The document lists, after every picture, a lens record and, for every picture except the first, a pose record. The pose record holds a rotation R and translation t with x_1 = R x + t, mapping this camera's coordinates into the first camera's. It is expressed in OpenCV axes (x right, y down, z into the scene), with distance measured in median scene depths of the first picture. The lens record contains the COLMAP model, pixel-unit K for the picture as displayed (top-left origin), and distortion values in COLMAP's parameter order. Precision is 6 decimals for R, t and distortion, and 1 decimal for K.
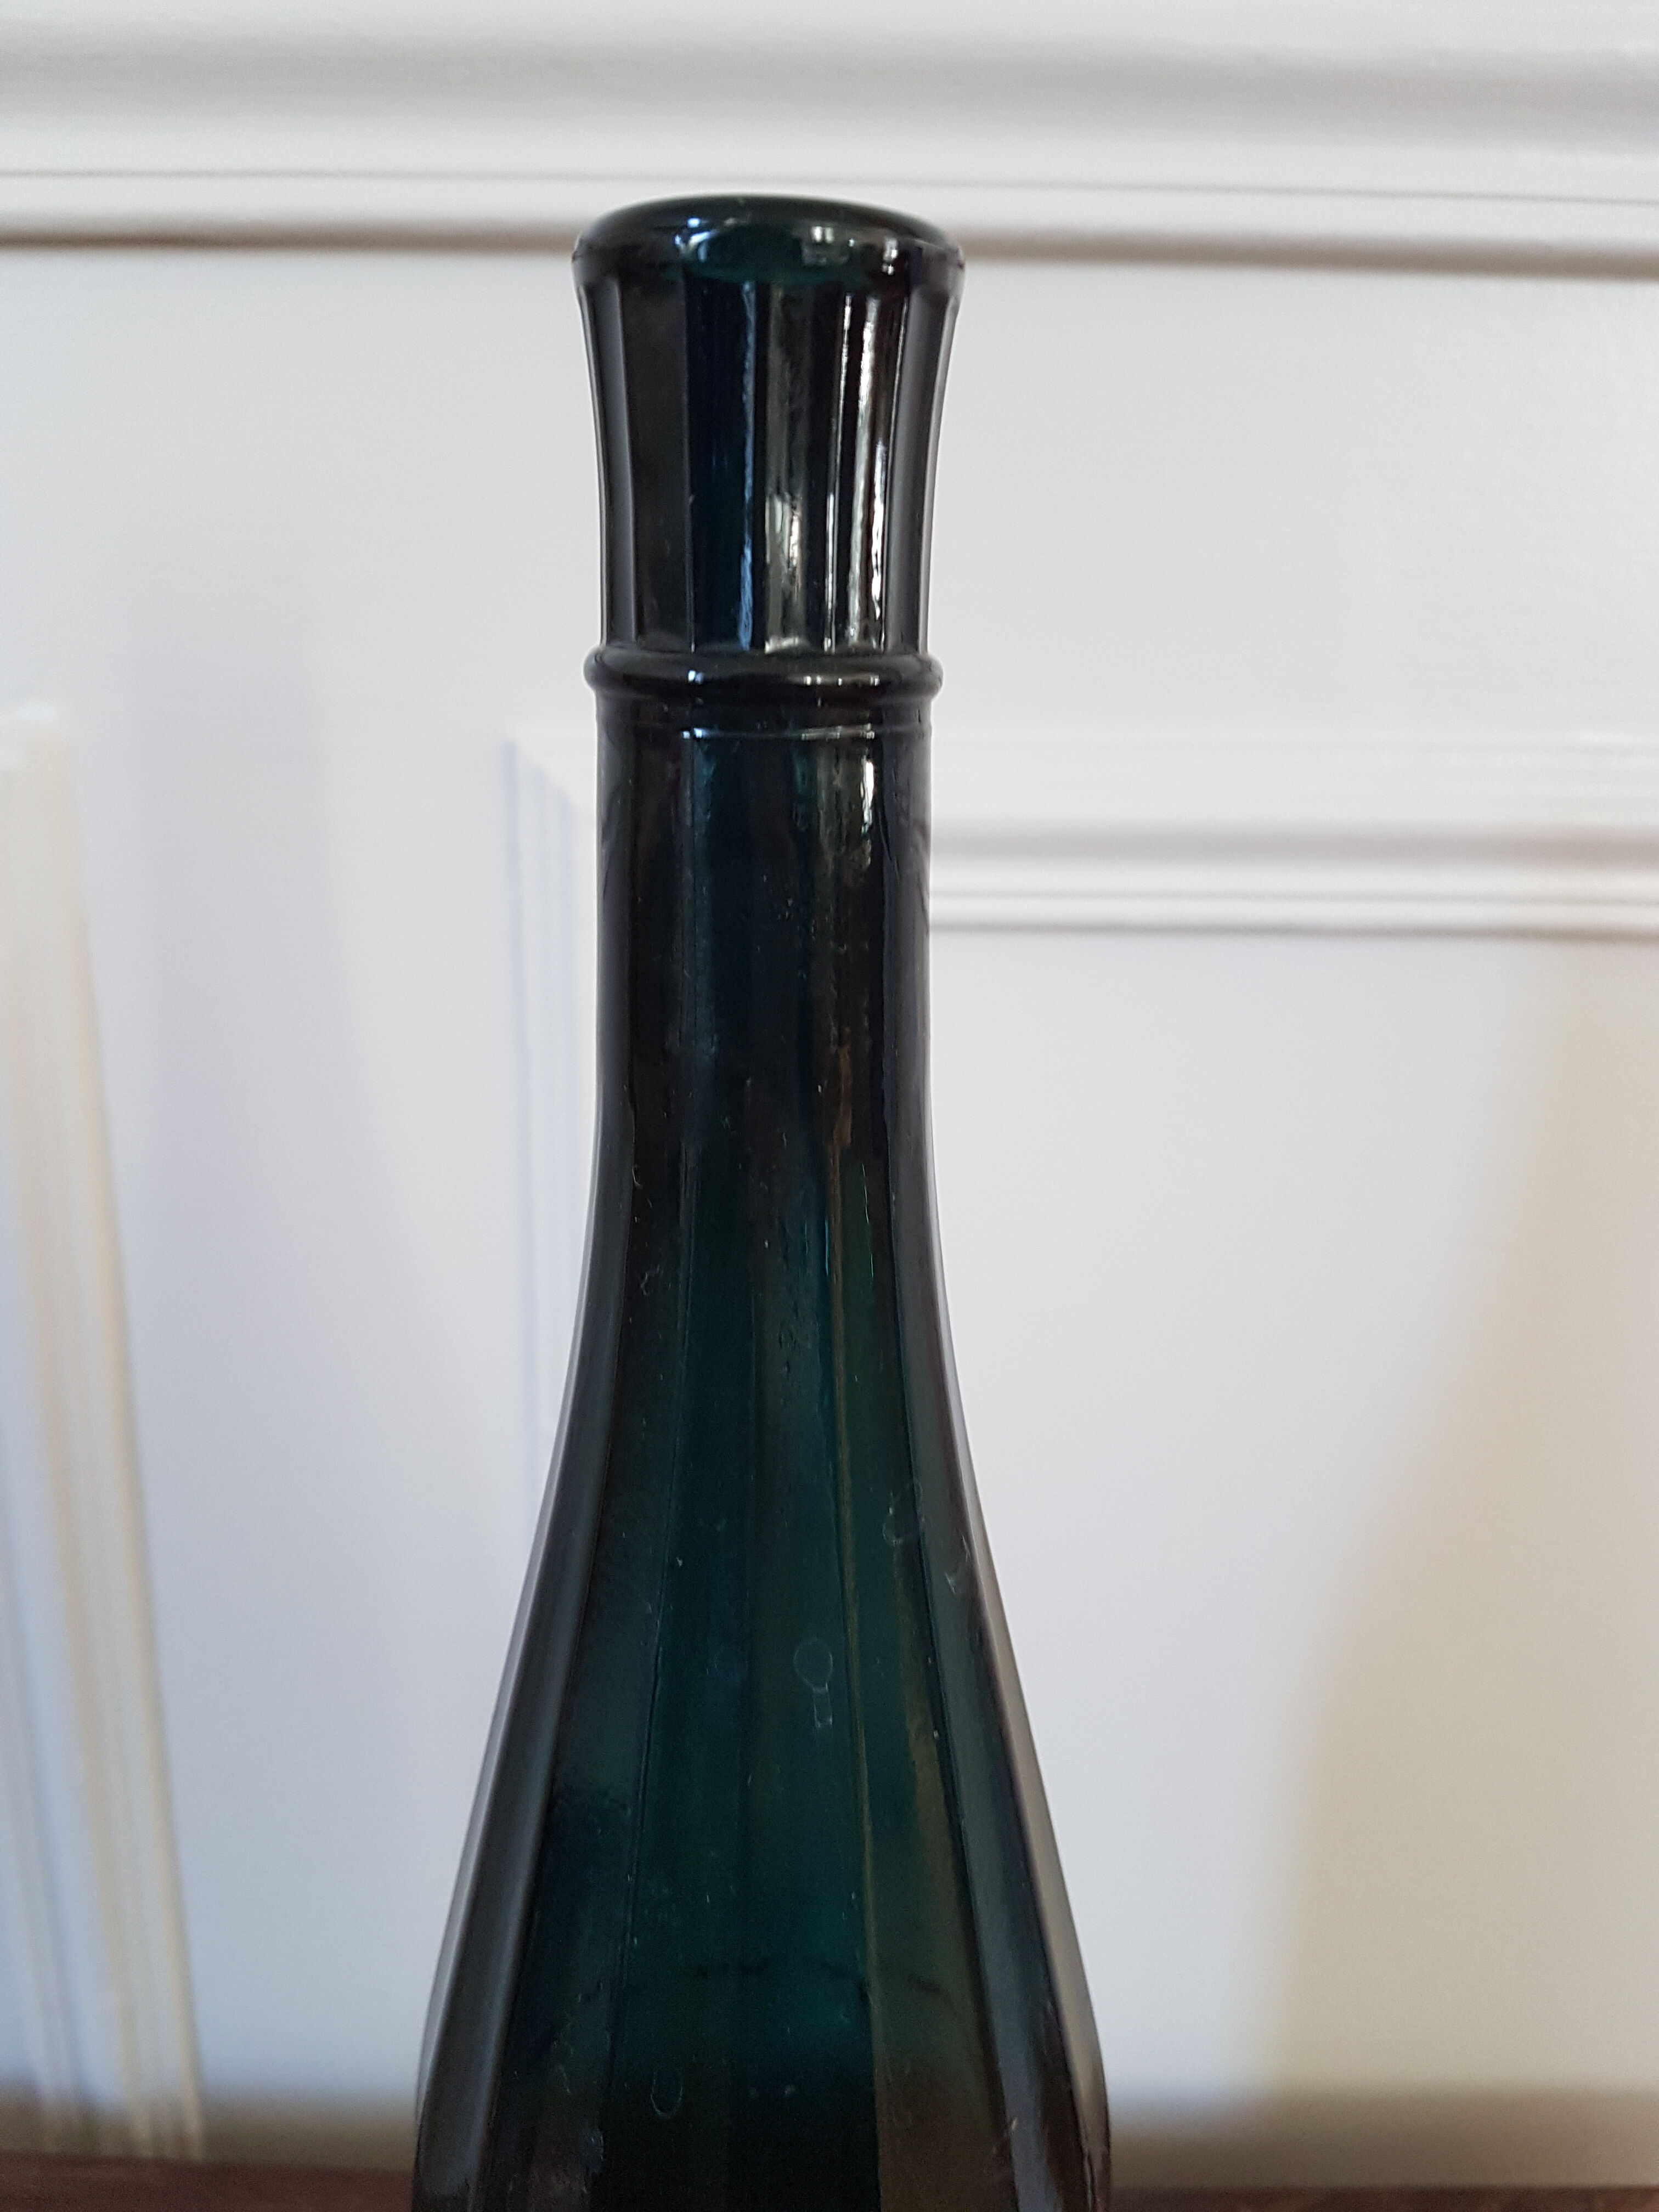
lens RADIAL K [[1671.6, 0, 822.3], [0, 1671.6, 1114.5], [0, 0, 1]] dist [-0.028774, -0.015486]
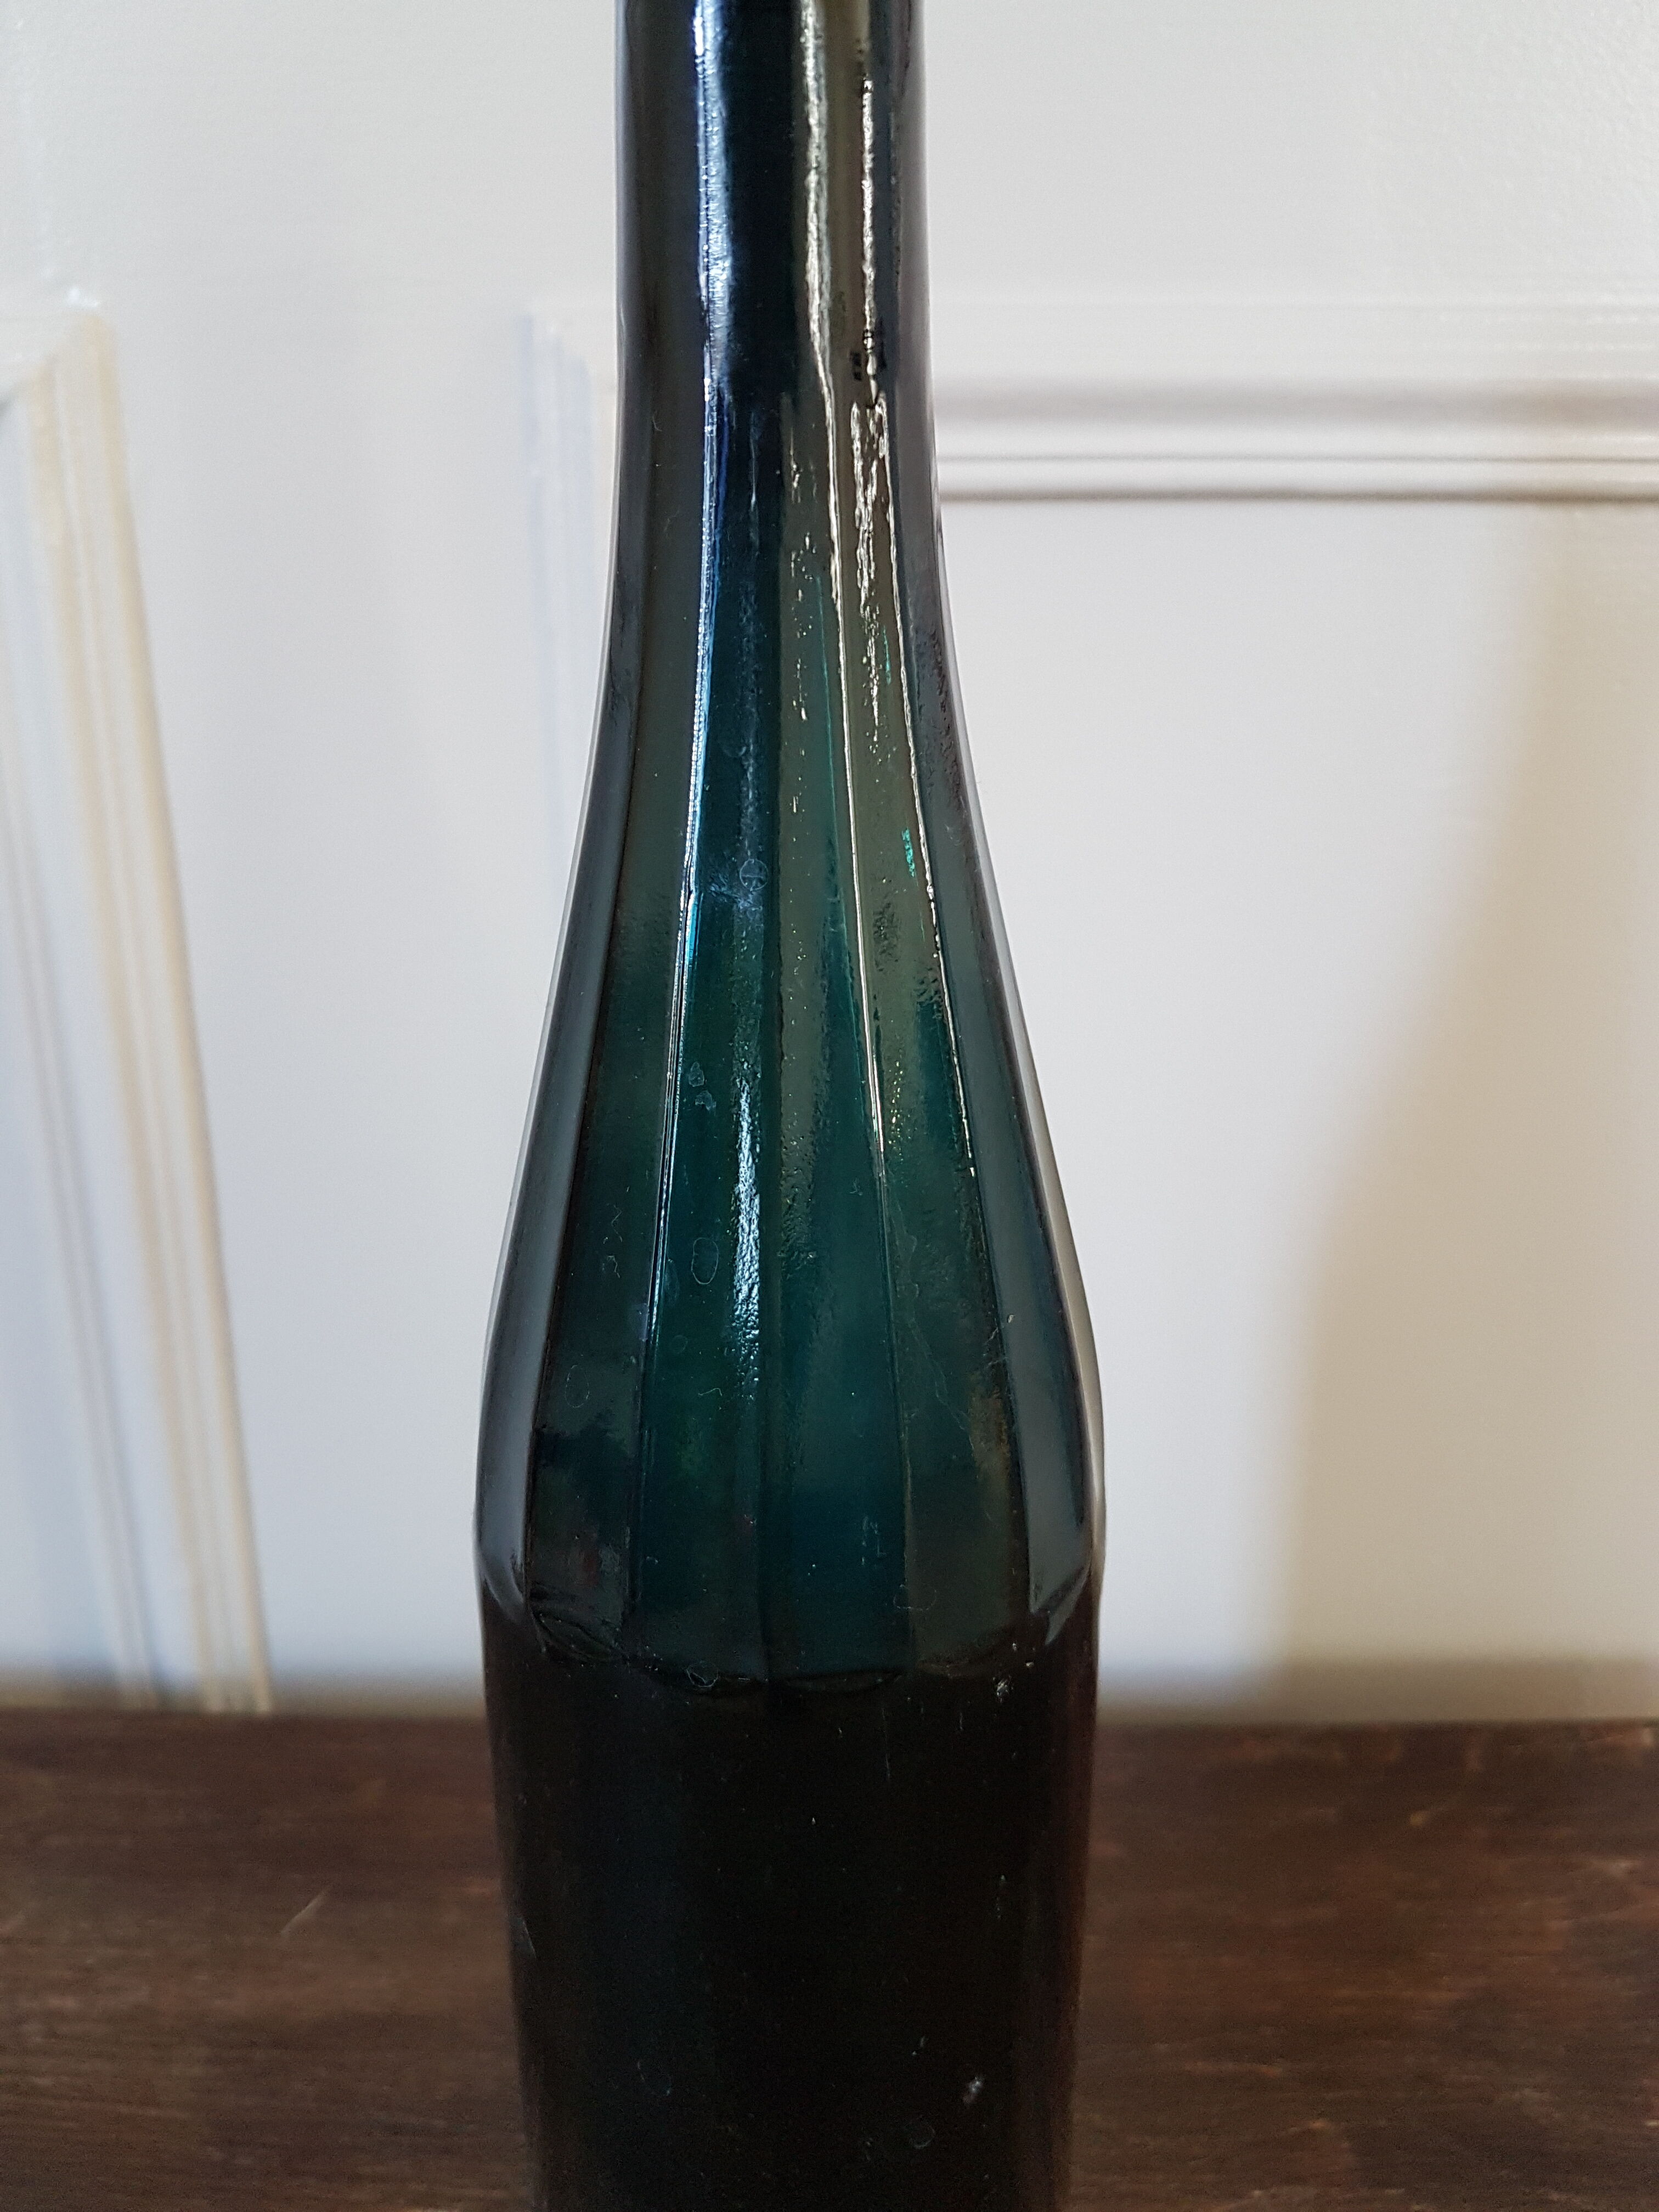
lens RADIAL K [[1671.6, 0, 834.3], [0, 1671.6, 1097.2], [0, 0, 1]] dist [-0.028774, -0.015486]
pose [[0.999832, -0.016187, -0.008613, 0.004769], [0.016731, 0.997592, 0.067305, 0.413790], [0.007503, -0.067438, 0.997695, -0.108793]]
